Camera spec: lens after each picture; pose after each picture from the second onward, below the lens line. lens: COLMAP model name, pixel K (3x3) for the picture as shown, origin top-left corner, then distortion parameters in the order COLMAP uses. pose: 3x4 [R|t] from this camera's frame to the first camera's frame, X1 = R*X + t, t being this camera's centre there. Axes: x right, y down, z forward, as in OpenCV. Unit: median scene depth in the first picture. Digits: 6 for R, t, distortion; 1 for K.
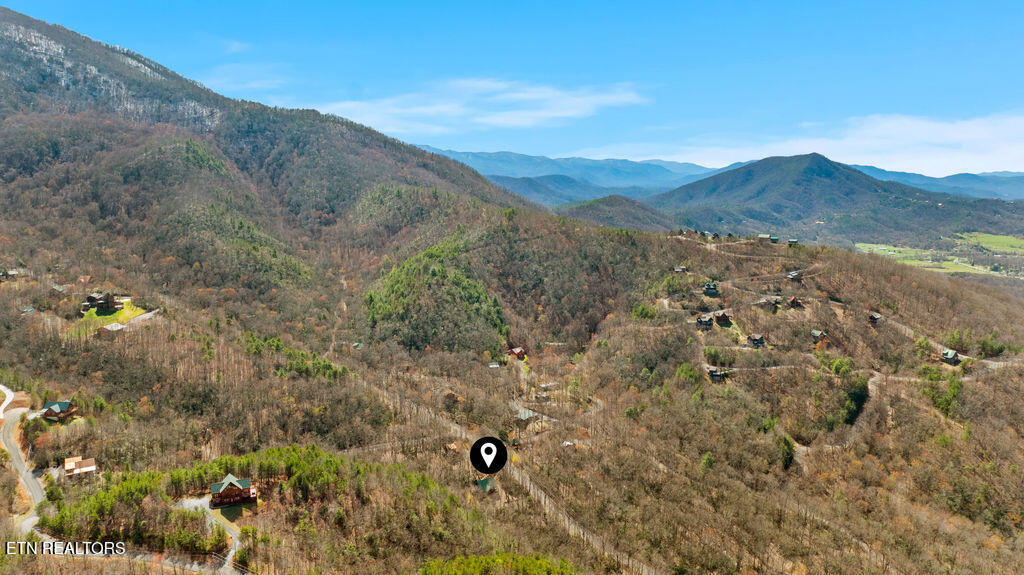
lens RADIAL K [[730.6, 0, 512.0], [0, 730.6, 287.5], [0, 0, 1]] dist [-0.085782, 0.114055]
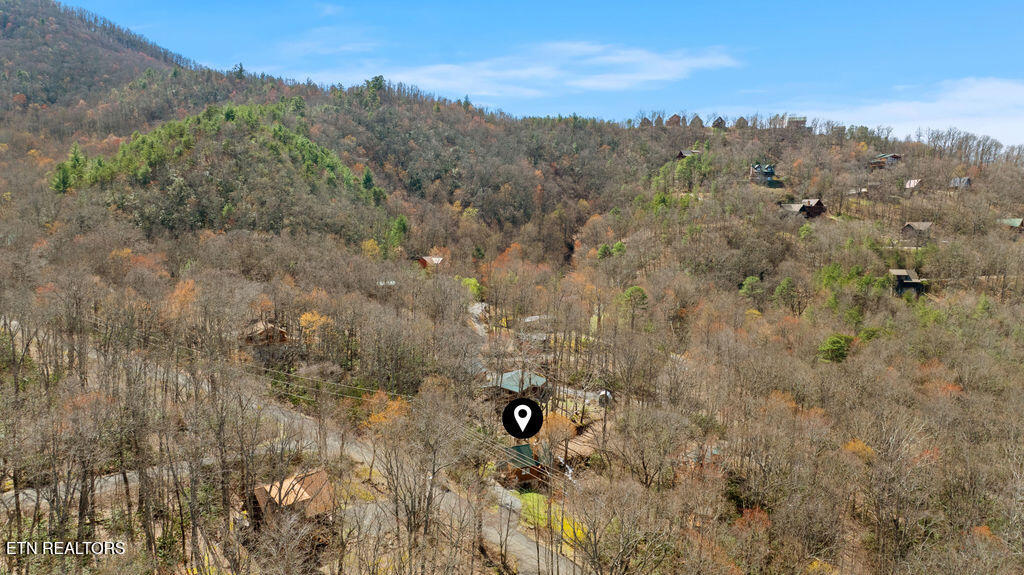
lens RADIAL K [[730.6, 0, 512.0], [0, 730.6, 287.5], [0, 0, 1]] dist [-0.085782, 0.114055]
pose [[0.969957, -0.004885, 0.243227, -0.052256], [0.021605, 0.997578, -0.066123, 0.131189], [-0.242315, 0.069391, 0.967713, 0.584837]]
